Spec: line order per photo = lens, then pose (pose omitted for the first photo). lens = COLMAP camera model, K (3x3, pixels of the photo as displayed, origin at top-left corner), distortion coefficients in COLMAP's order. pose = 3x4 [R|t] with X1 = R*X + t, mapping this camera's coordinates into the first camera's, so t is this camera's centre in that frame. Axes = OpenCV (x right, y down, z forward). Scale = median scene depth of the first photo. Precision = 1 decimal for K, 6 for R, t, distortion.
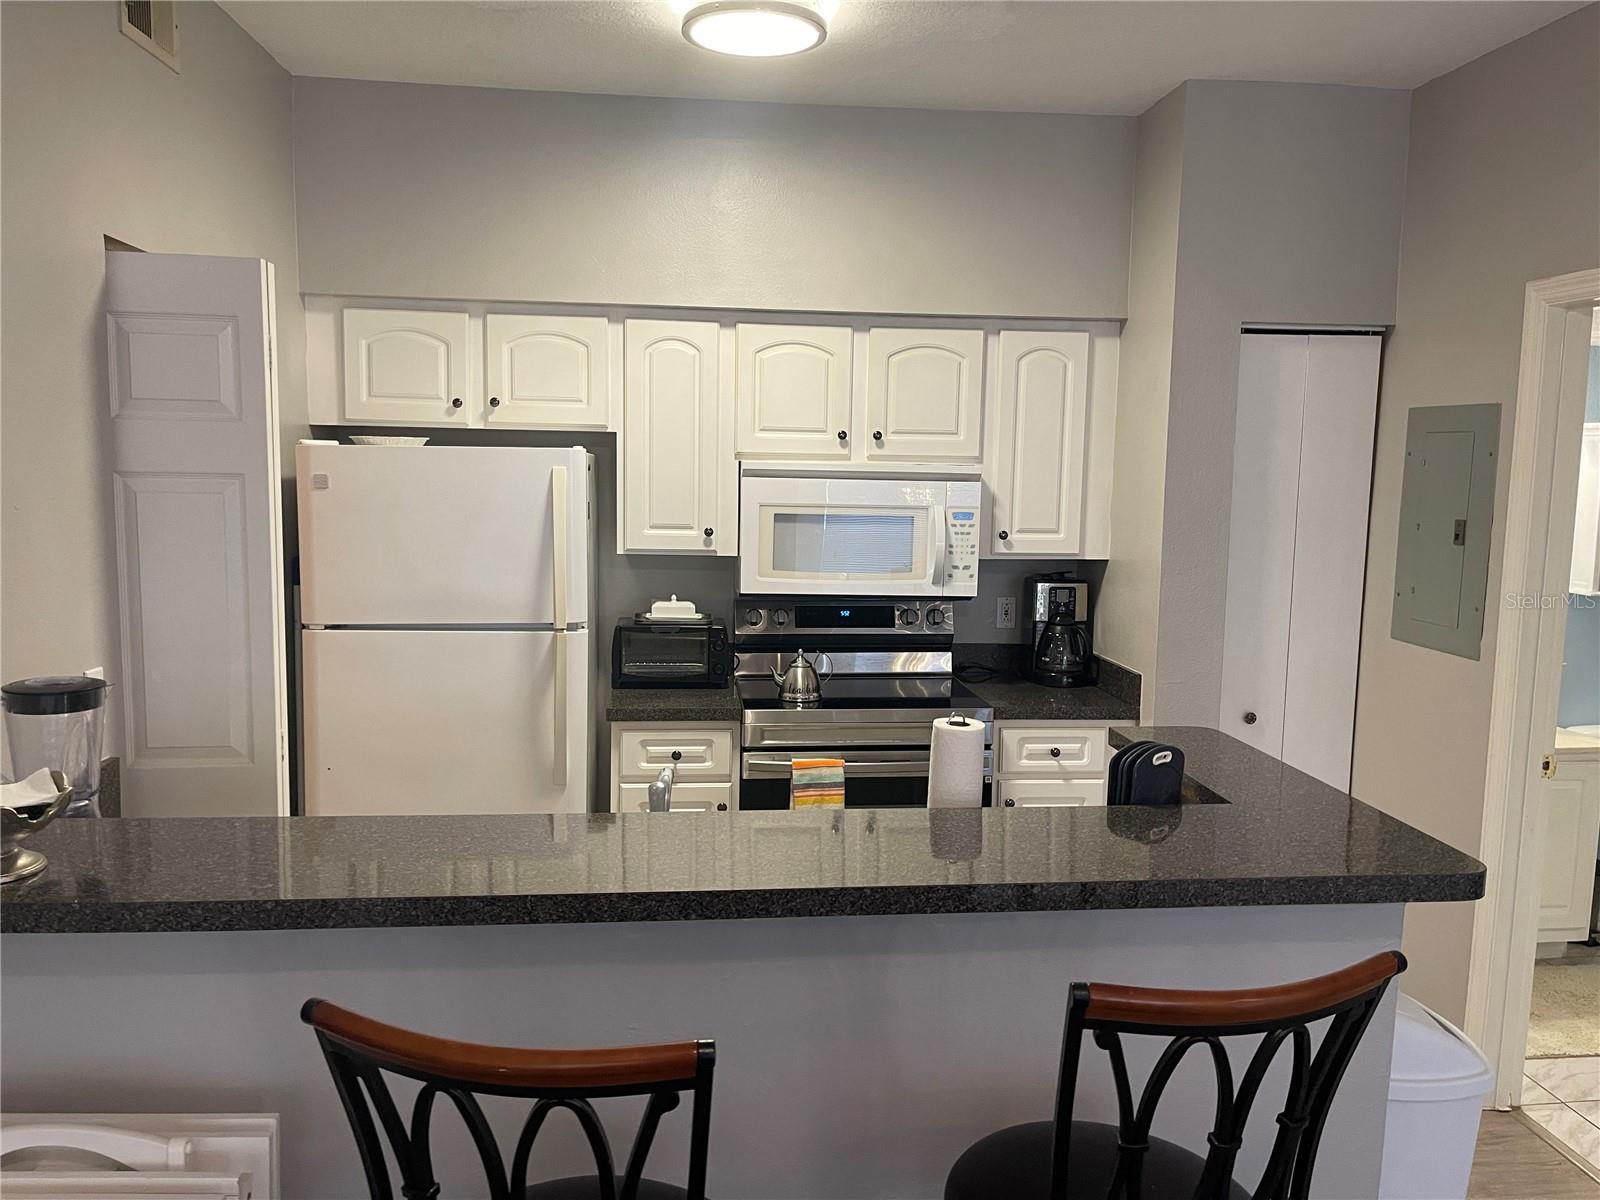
lens RADIAL K [[1212.3, 0, 800.0], [0, 1212.3, 600.0], [0, 0, 1]] dist [0.098924, -0.139902]
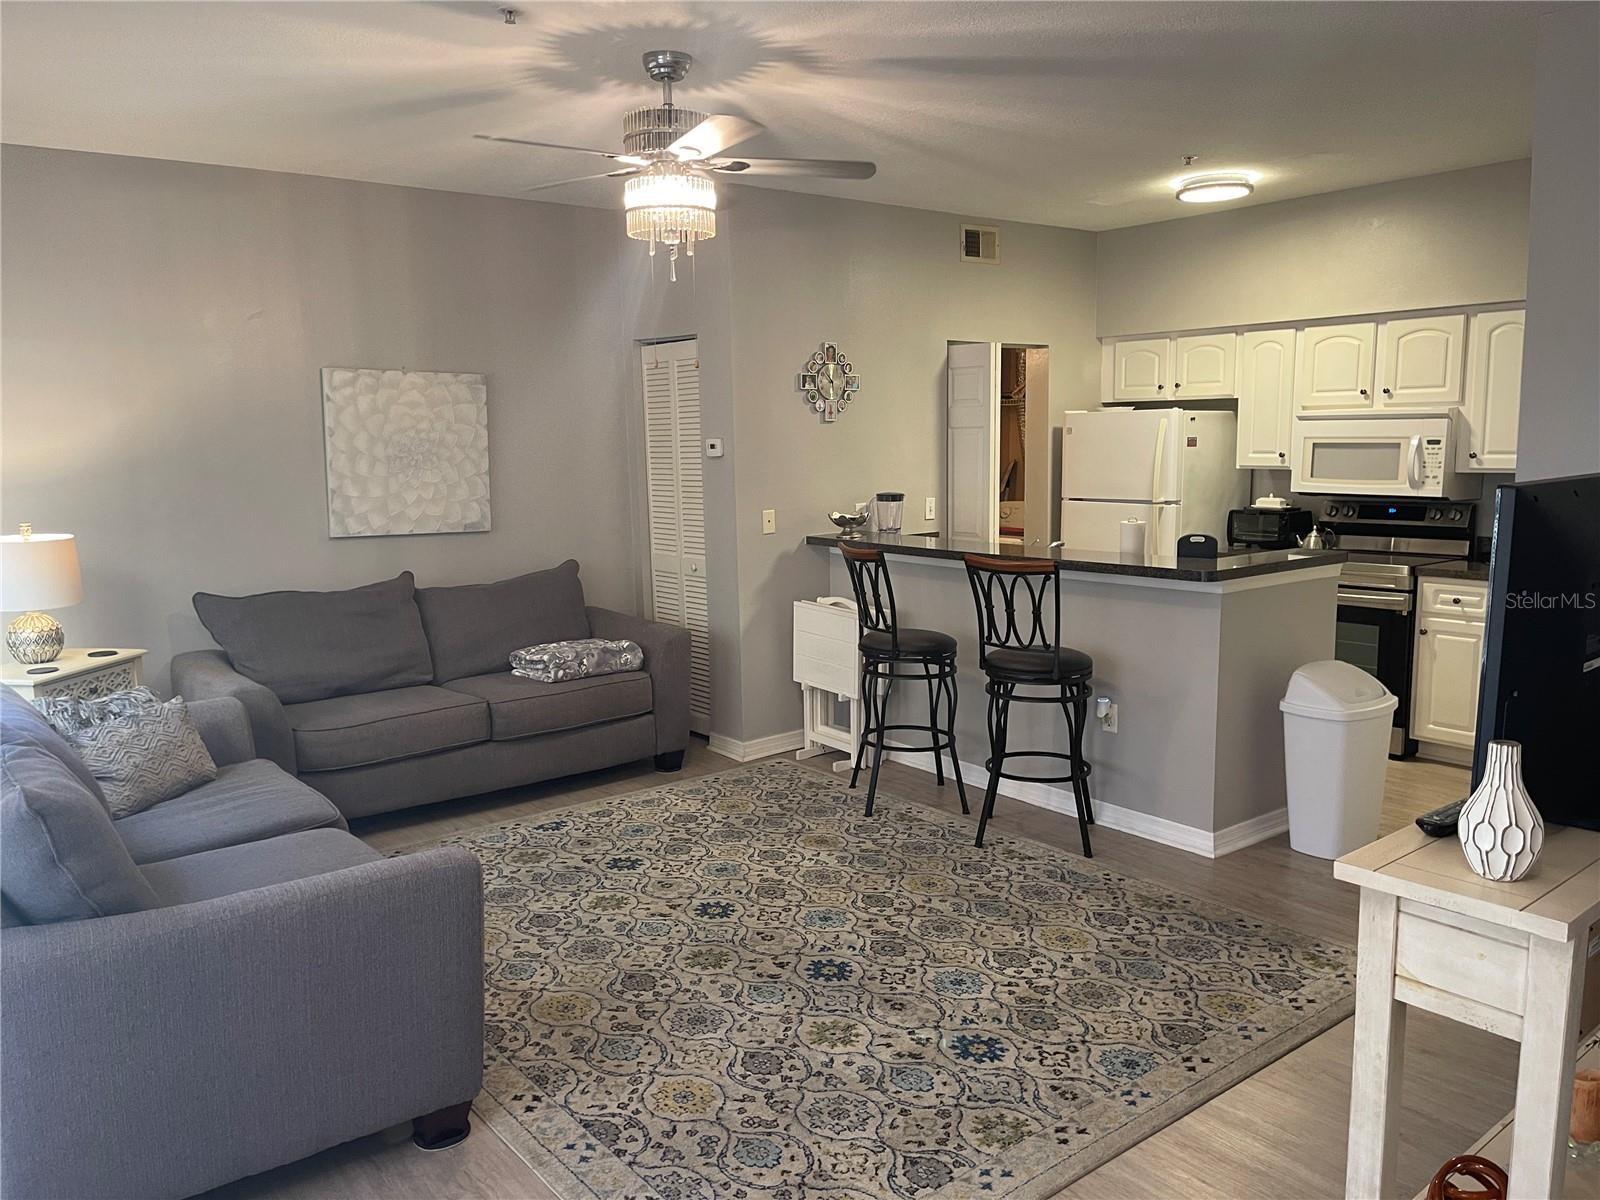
lens RADIAL K [[1212.3, 0, 800.0], [0, 1212.3, 600.0], [0, 0, 1]] dist [0.098924, -0.139902]
pose [[0.534992, 0.090818, -0.839961, 1.004479], [-0.074235, 0.995413, 0.060344, 0.089729], [0.841589, 0.030071, 0.539280, -0.460951]]
